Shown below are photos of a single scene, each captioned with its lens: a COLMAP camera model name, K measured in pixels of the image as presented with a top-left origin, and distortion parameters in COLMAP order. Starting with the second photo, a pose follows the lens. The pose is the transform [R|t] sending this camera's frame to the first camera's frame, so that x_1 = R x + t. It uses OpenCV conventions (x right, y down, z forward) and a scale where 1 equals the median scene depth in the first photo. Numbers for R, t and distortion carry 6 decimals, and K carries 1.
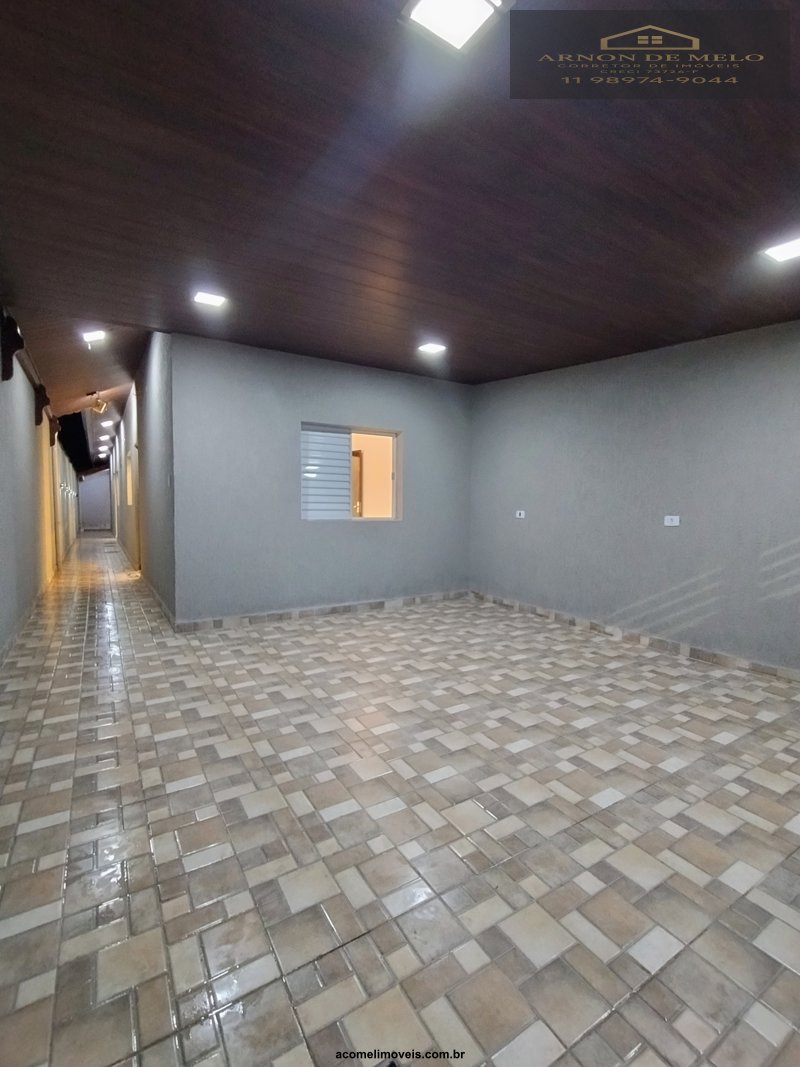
lens RADIAL K [[480.2, 0, 400.0], [0, 480.2, 533.5], [0, 0, 1]] dist [0.001990, 0.000388]
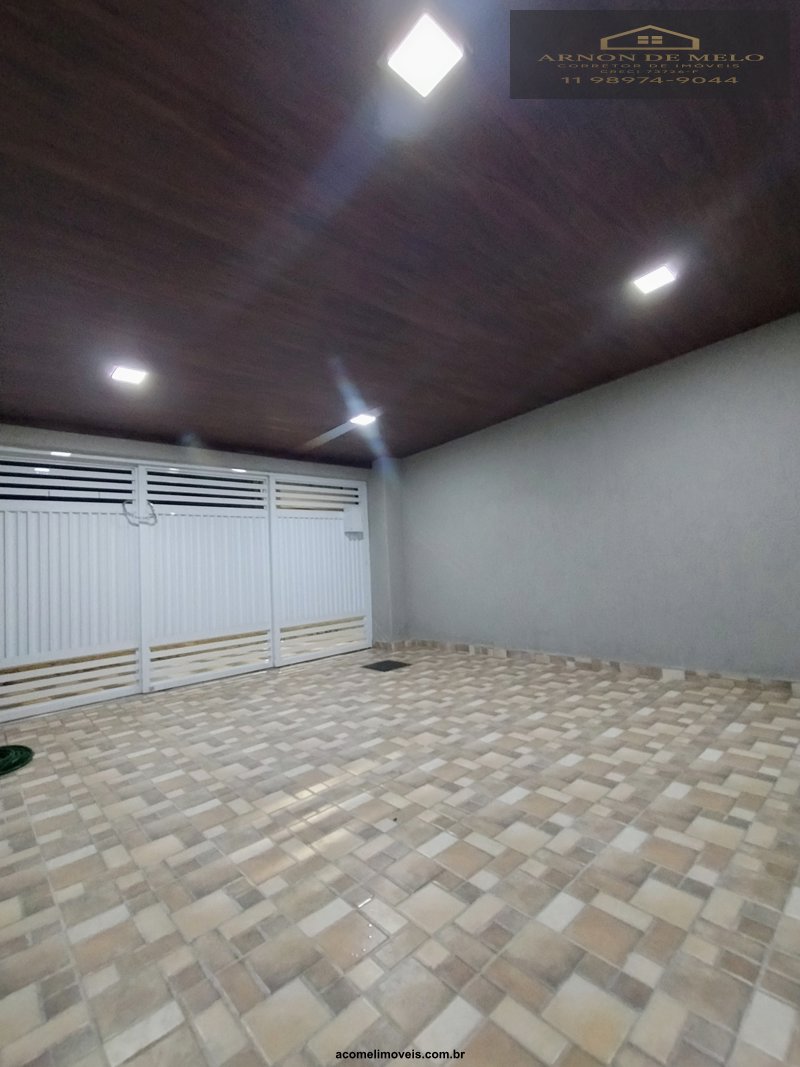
lens RADIAL K [[480.2, 0, 400.0], [0, 480.2, 533.5], [0, 0, 1]] dist [0.001990, 0.000388]
pose [[-0.981681, 0.031749, -0.187870, 0.311657], [0.031209, 0.999496, 0.005836, -0.100348], [0.187961, -0.000134, -0.982176, 2.619889]]
